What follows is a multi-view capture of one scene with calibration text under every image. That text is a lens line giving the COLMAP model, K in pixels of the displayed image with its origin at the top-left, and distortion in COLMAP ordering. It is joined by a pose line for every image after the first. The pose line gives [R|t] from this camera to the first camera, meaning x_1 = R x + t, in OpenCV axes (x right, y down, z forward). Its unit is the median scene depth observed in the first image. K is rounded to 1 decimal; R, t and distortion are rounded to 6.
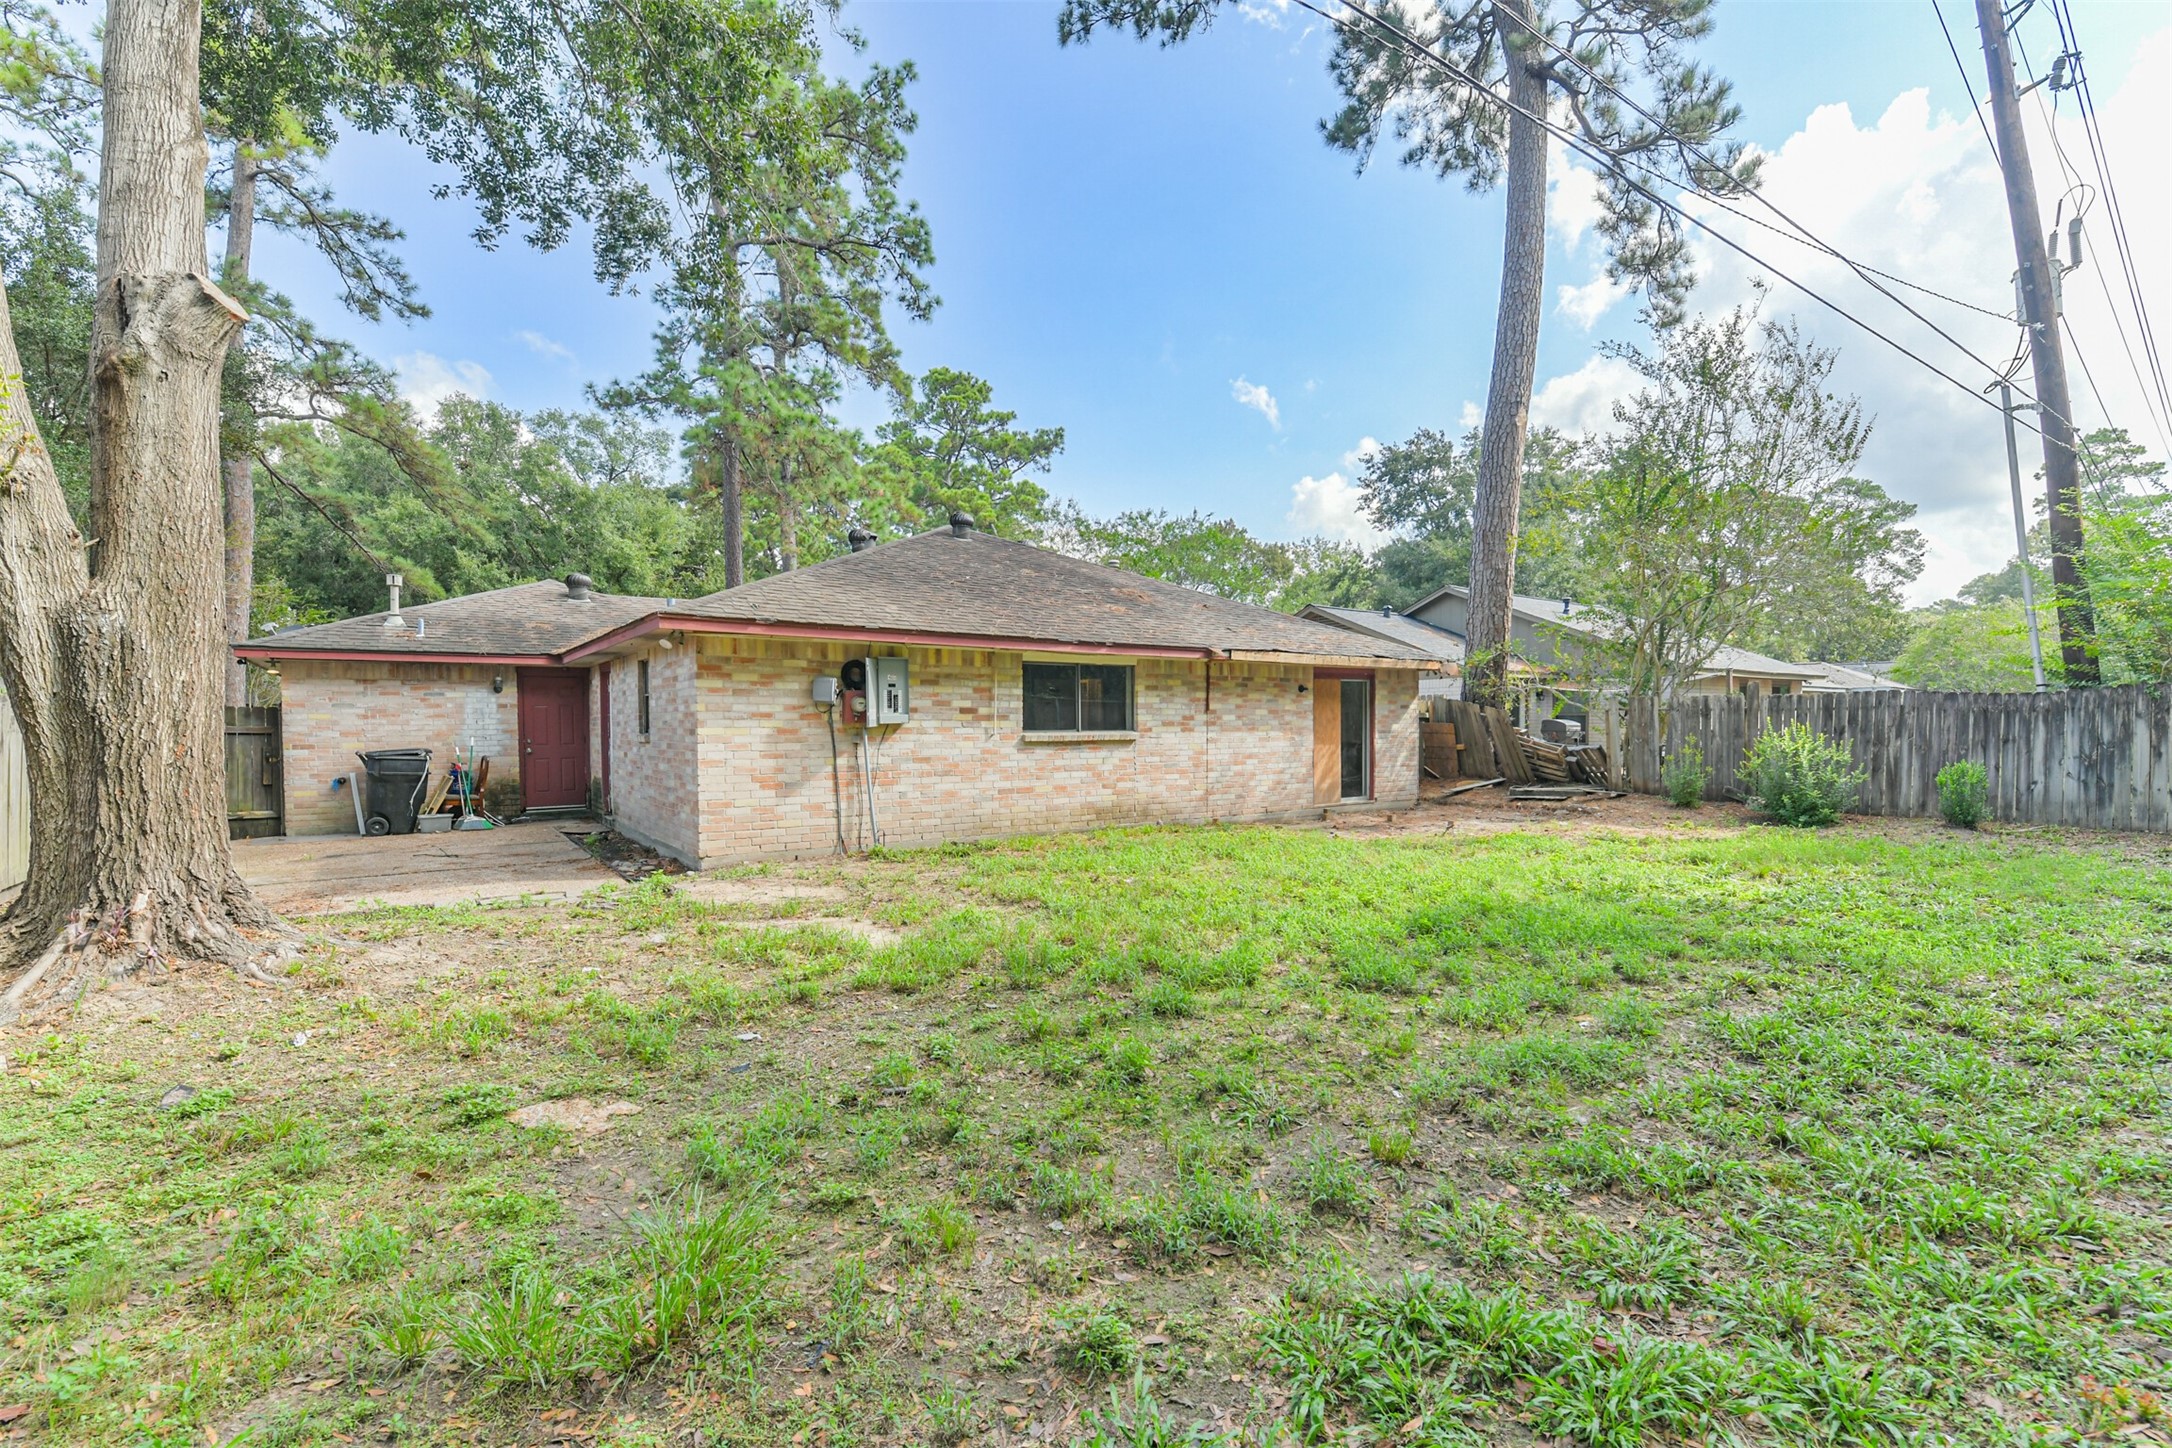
lens RADIAL K [[924.5, 0, 1091.9], [0, 924.5, 723.1], [0, 0, 1]] dist [0.034945, -0.013343]
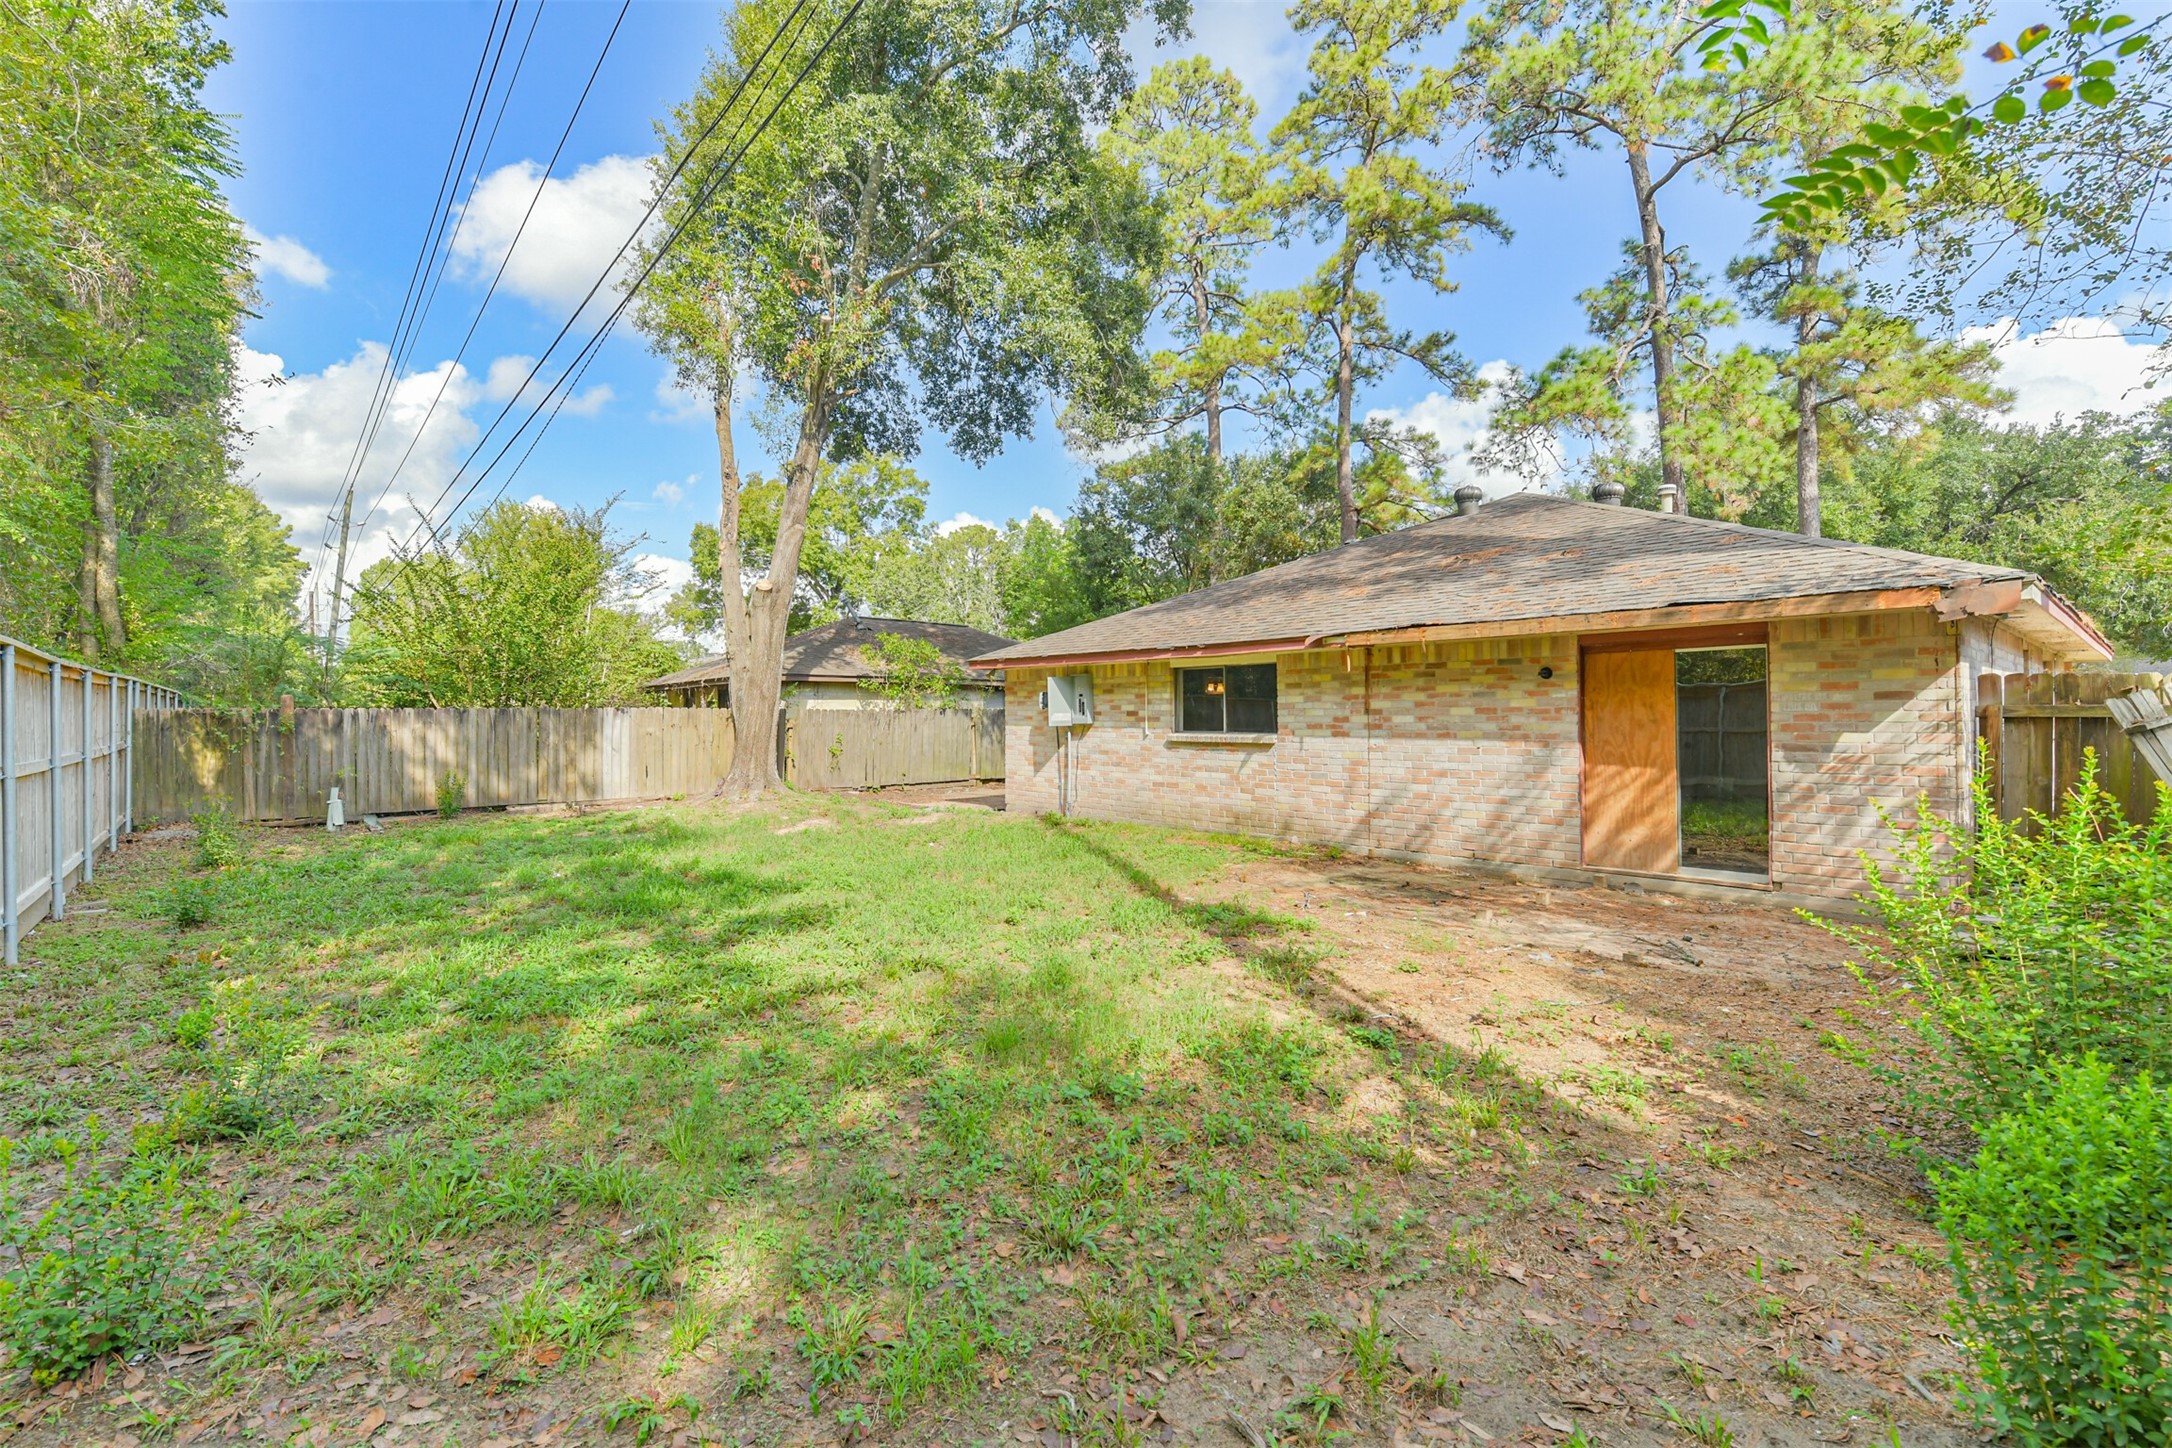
lens RADIAL K [[924.5, 0, 1091.9], [0, 924.5, 723.1], [0, 0, 1]] dist [0.034945, -0.013343]
pose [[0.124829, 0.010462, -0.992123, 0.929951], [0.001524, 0.999941, 0.010736, -0.012506], [0.992177, -0.002852, 0.124805, 0.707302]]
